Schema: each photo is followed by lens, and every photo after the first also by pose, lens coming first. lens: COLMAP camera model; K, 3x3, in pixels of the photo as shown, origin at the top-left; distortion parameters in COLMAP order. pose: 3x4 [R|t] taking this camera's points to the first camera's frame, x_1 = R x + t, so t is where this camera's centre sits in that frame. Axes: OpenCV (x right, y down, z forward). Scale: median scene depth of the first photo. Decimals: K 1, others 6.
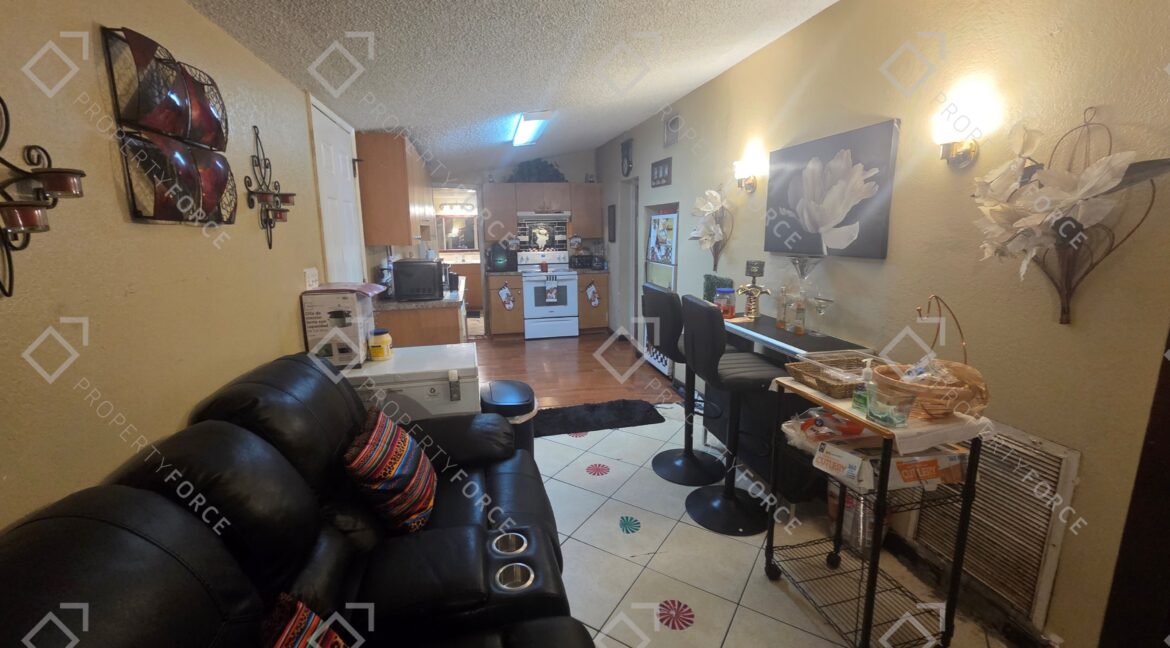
lens RADIAL K [[481.5, 0, 581.2], [0, 481.5, 324.3], [0, 0, 1]] dist [0.003272, 0.000235]
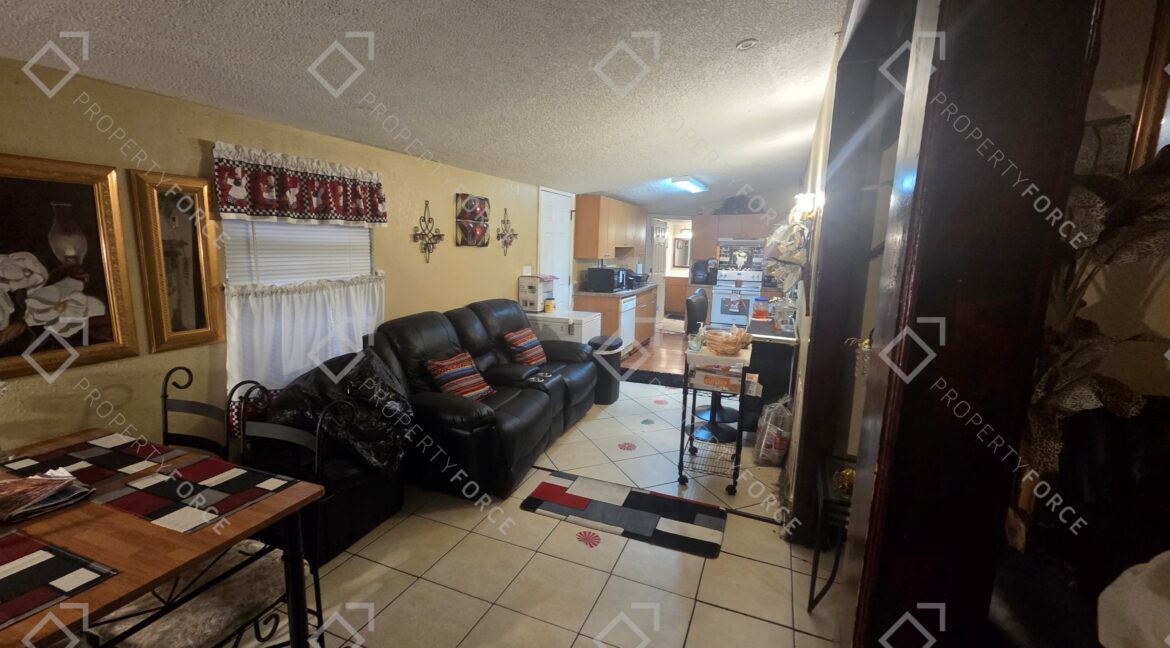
lens RADIAL K [[481.5, 0, 581.2], [0, 481.5, 324.3], [0, 0, 1]] dist [0.003272, 0.000235]
pose [[0.818343, 0.128198, -0.560249, 0.597565], [-0.147622, 0.988986, 0.010675, 0.057189], [0.555447, 0.073970, 0.828255, -0.436193]]
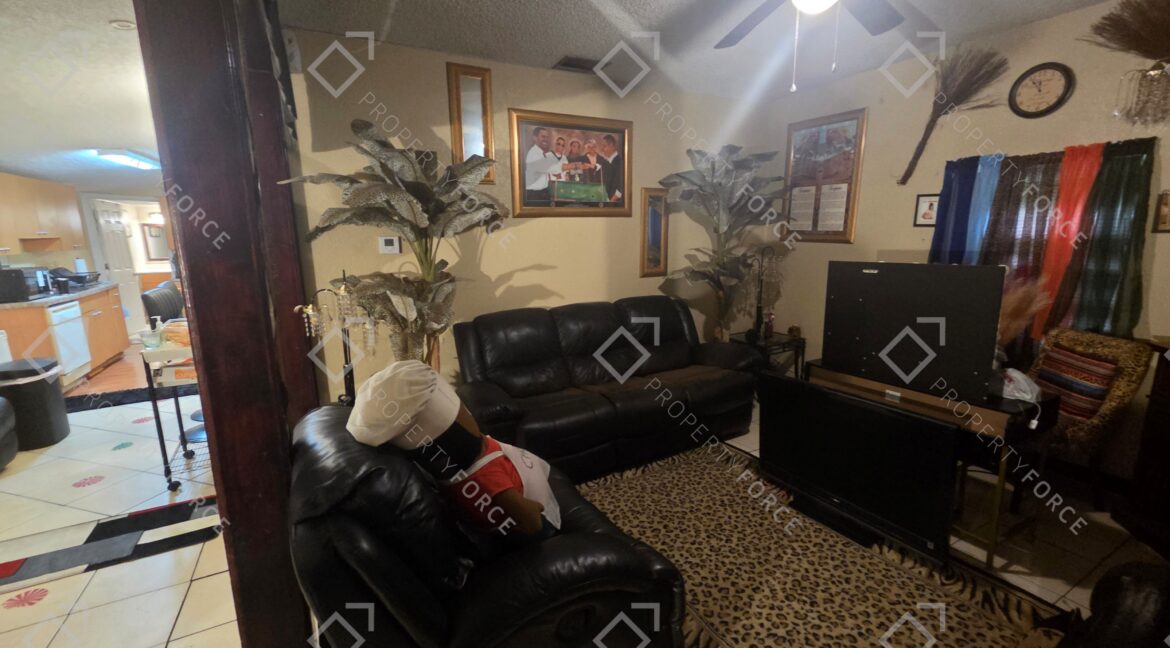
lens RADIAL K [[476.6, 0, 589.7], [0, 476.6, 324.4], [0, 0, 1]] dist [0.000095, 0.000063]
pose [[0.956597, -0.050195, 0.287059, 0.759310], [0.051611, 0.998664, 0.002636, 0.080798], [-0.286808, 0.012294, 0.957909, -0.575510]]
